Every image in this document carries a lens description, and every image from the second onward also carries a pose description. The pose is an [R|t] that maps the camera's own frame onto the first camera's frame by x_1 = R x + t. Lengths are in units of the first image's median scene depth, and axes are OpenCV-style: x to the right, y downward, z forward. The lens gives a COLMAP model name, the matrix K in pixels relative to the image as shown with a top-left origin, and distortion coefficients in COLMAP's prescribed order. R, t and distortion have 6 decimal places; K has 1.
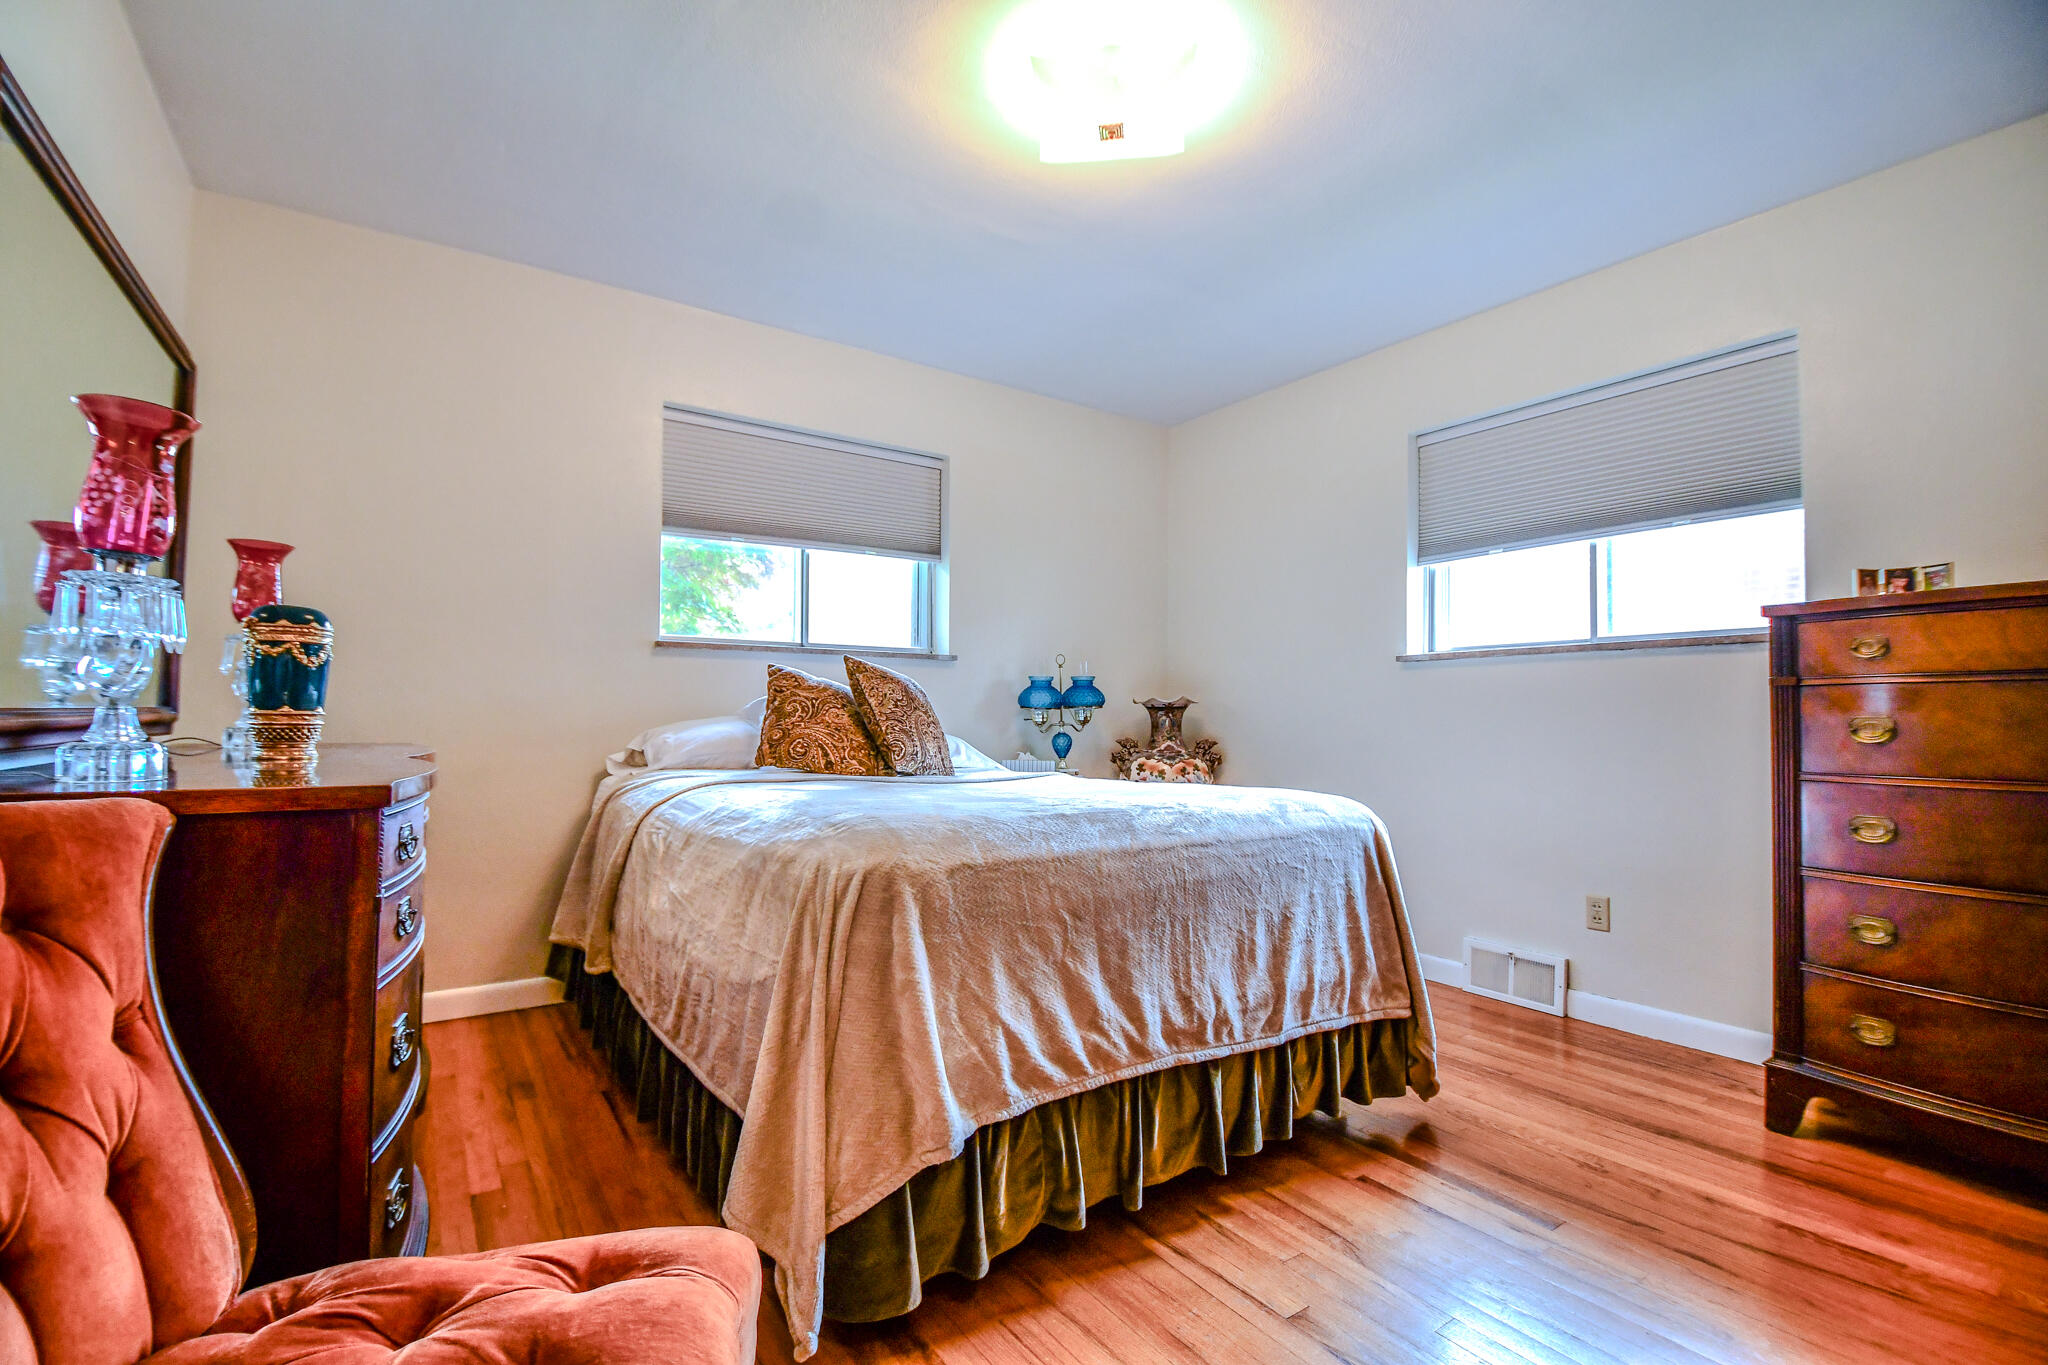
lens RADIAL K [[892.6, 0, 1004.3], [0, 892.6, 687.0], [0, 0, 1]] dist [0.009949, -0.014215]
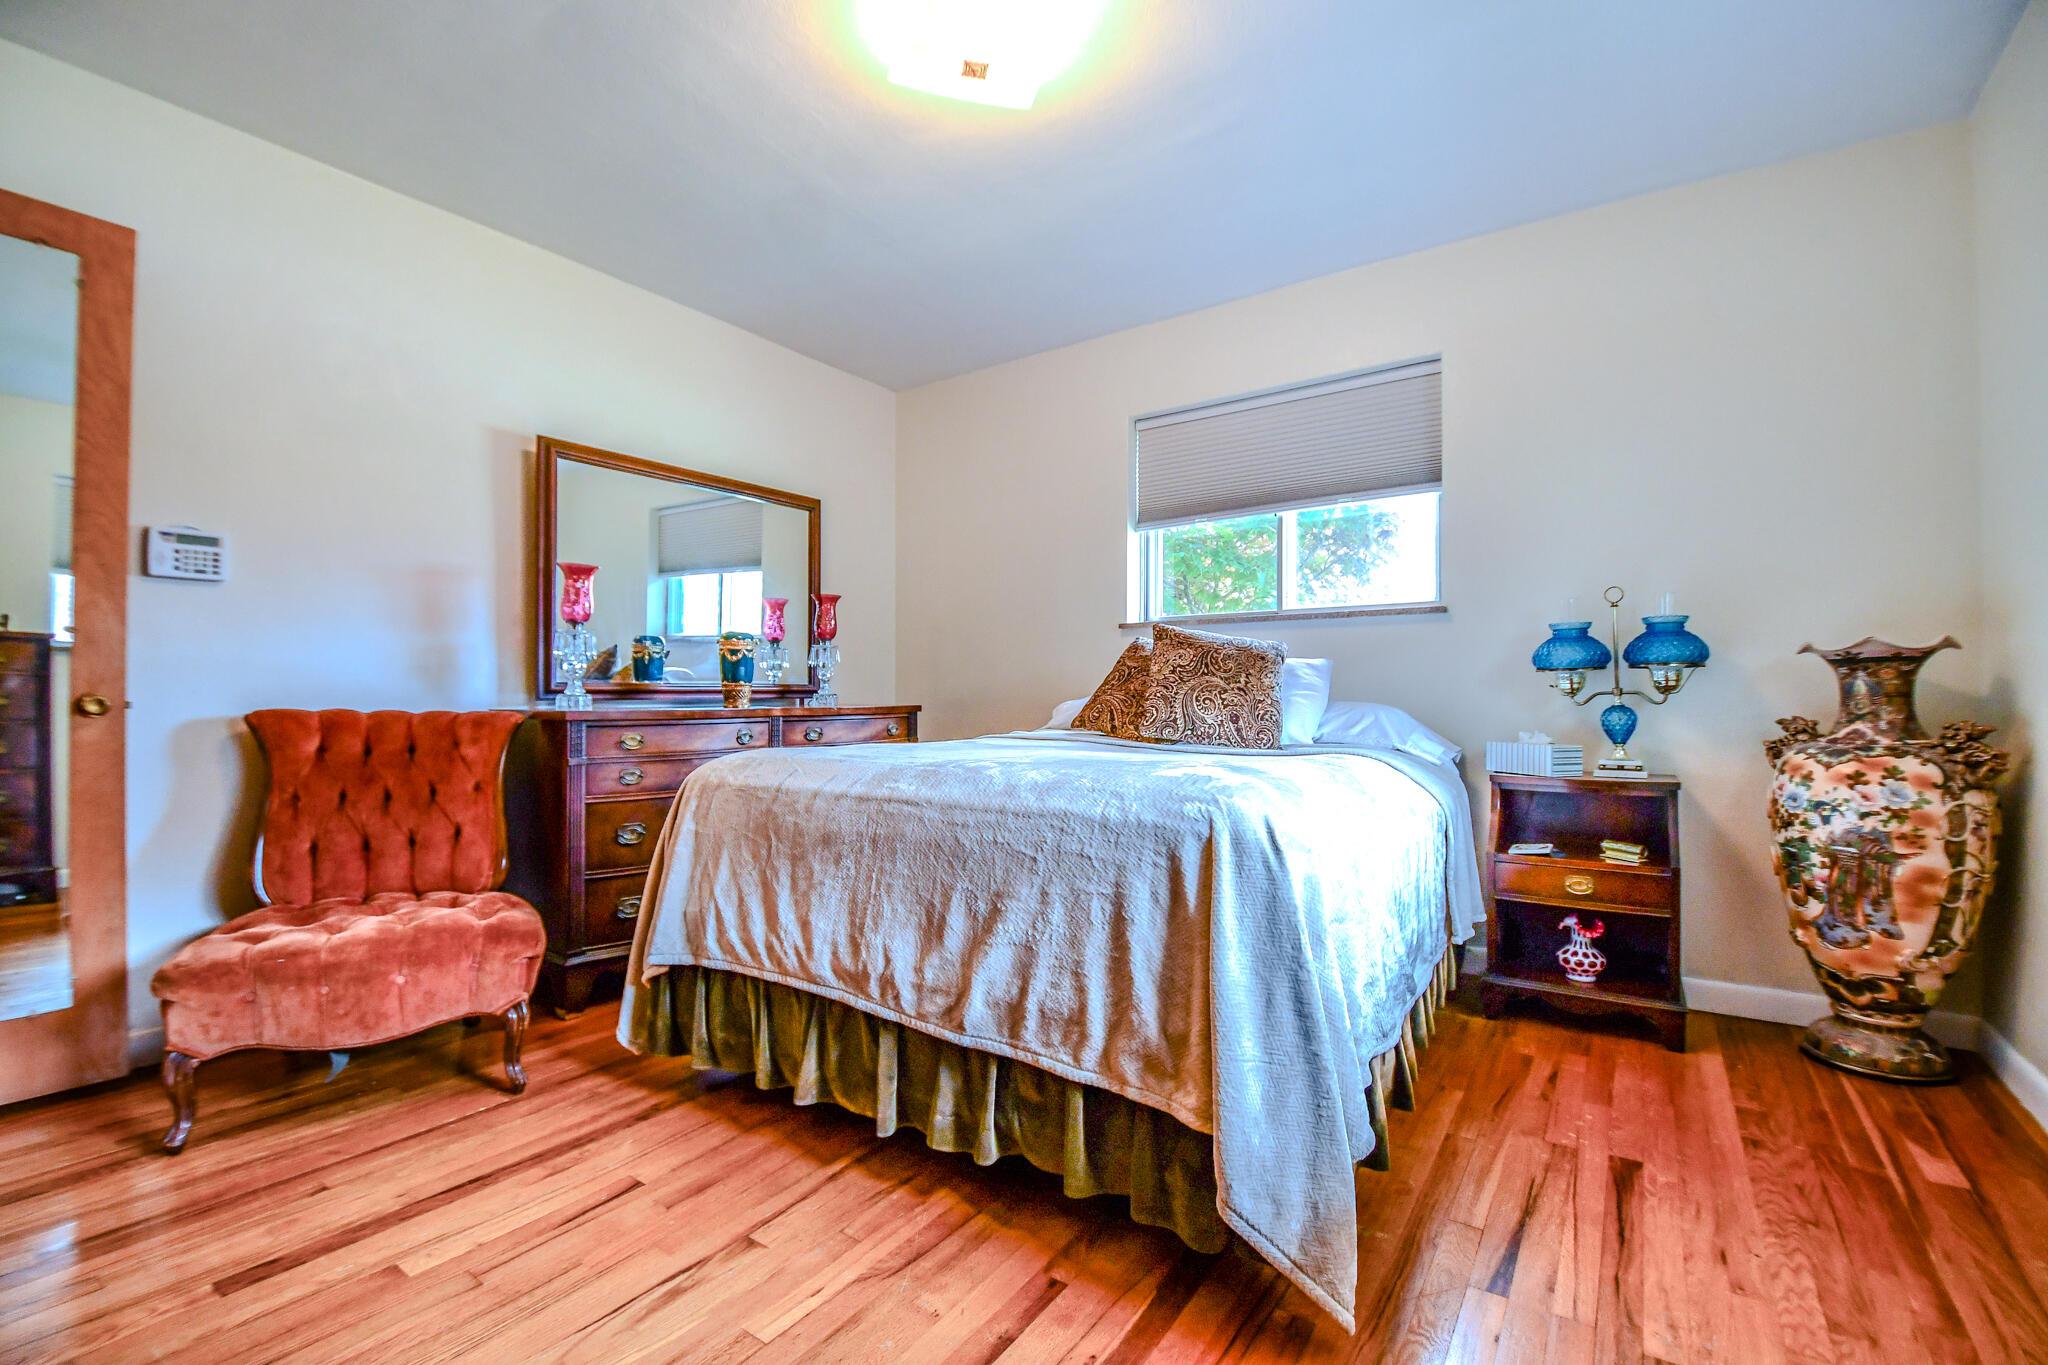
lens RADIAL K [[892.6, 0, 1006.5], [0, 892.6, 691.8], [0, 0, 1]] dist [0.009949, -0.014215]
pose [[0.356721, -0.014307, -0.934101, 1.143218], [0.031931, 0.999485, -0.003114, 0.063148], [0.933665, -0.028716, 0.356995, 0.748013]]
